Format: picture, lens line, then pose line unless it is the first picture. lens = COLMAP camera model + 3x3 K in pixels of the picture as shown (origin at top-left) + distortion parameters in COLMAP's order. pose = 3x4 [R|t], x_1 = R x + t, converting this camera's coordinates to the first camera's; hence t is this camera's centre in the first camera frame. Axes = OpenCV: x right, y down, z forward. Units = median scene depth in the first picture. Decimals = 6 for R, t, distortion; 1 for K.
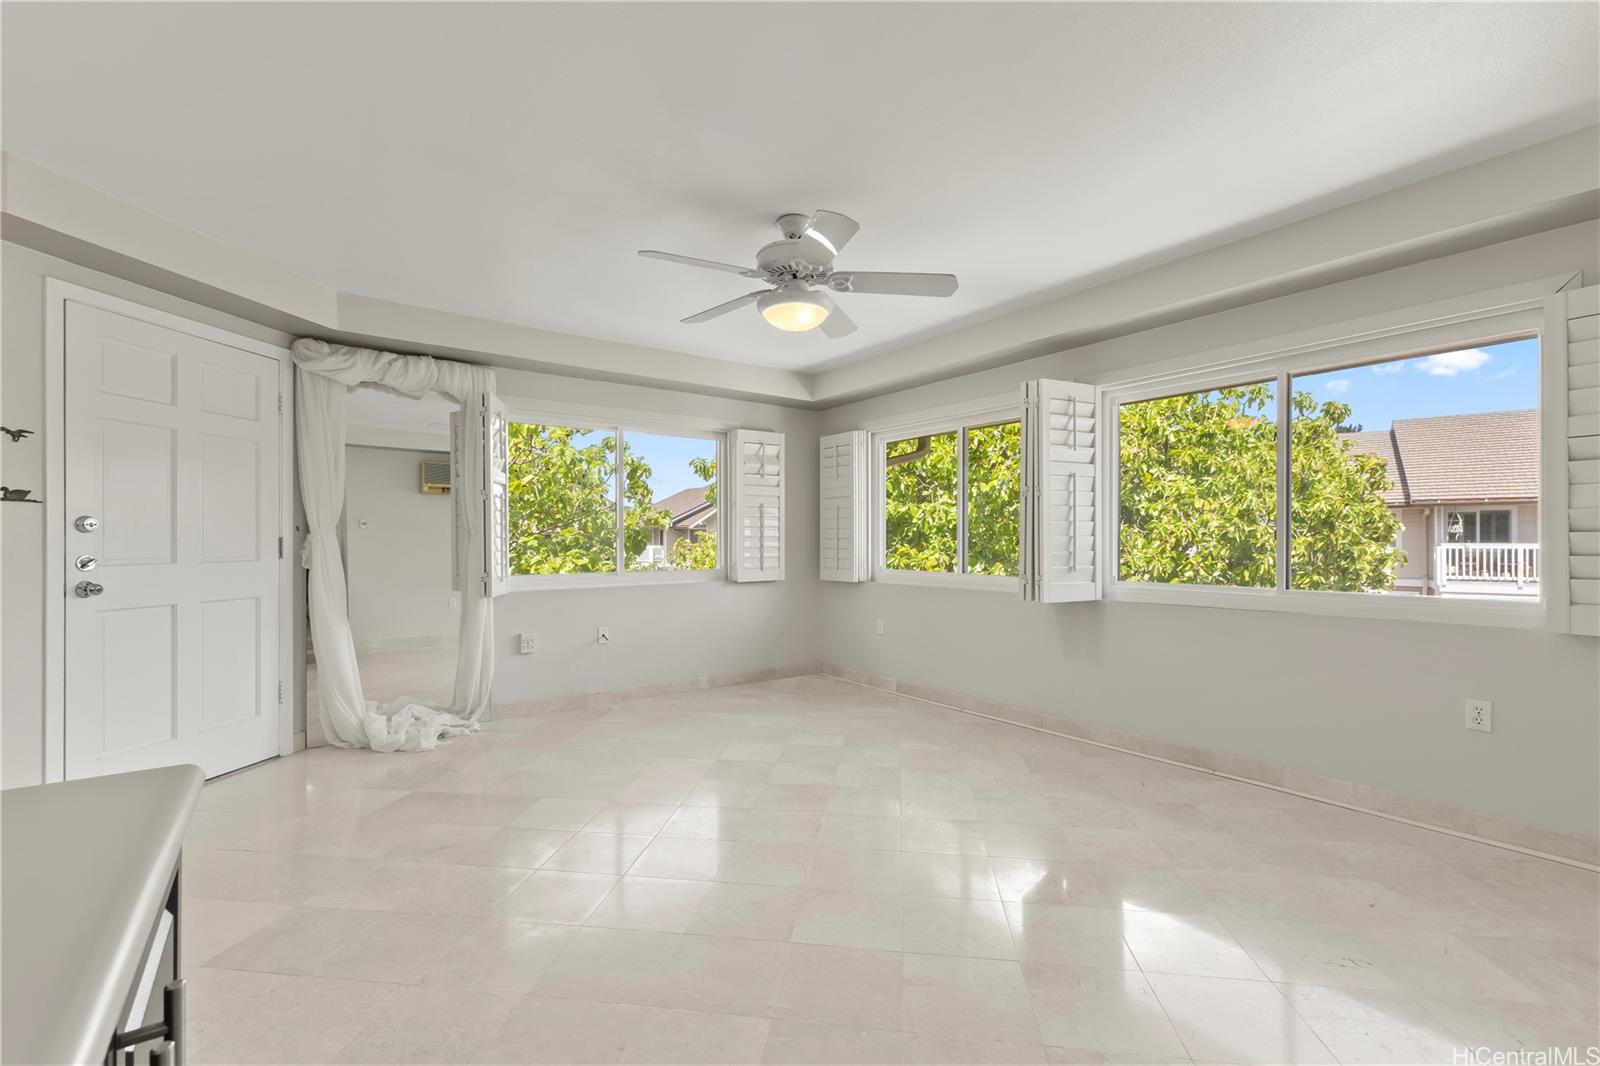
lens RADIAL K [[691.5, 0, 817.2], [0, 691.5, 535.1], [0, 0, 1]] dist [-0.006037, -0.000031]
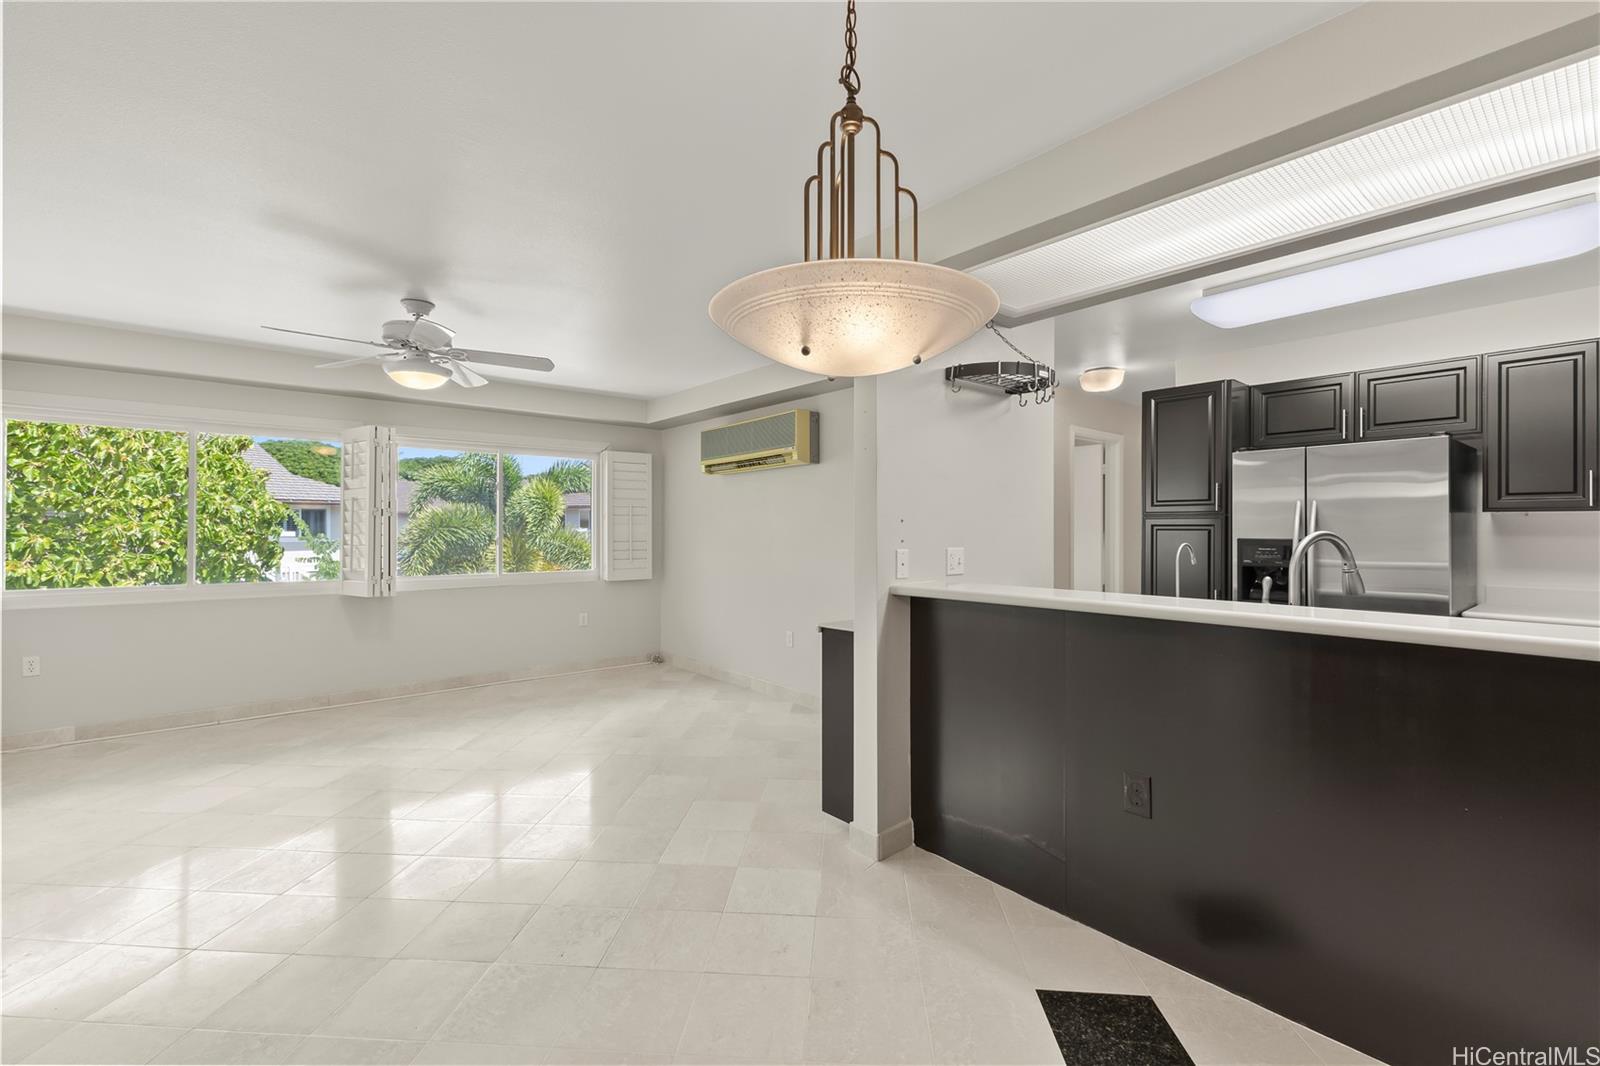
lens RADIAL K [[691.5, 0, 814.6], [0, 691.5, 524.3], [0, 0, 1]] dist [-0.006037, -0.000031]
pose [[-0.063892, -0.004294, 0.997948, -0.903305], [-0.010518, 0.999938, 0.003629, -0.044706], [-0.997901, -0.010265, -0.063934, 0.243139]]
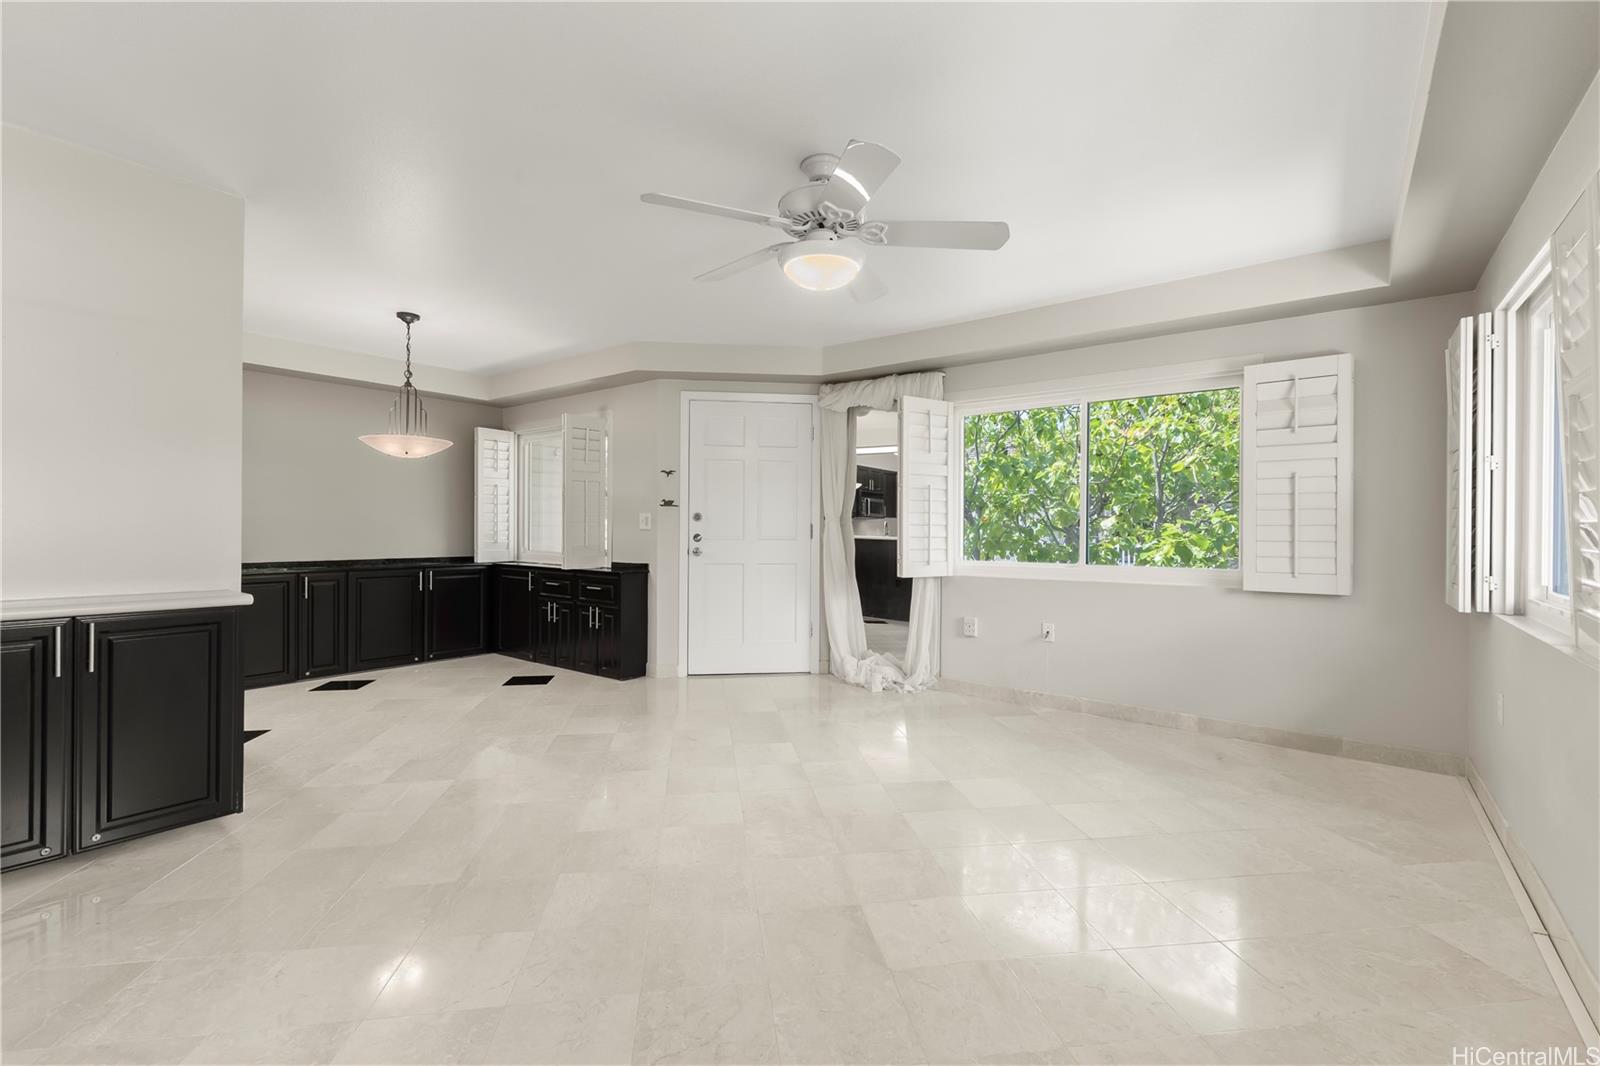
lens RADIAL K [[691.5, 0, 801.0], [0, 691.5, 528.4], [0, 0, 1]] dist [-0.006037, -0.000031]
pose [[0.262793, 0.004804, -0.964840, 0.546198], [0.000632, 0.999987, 0.005151, 0.003758], [0.964852, -0.001963, 0.262786, 0.506333]]
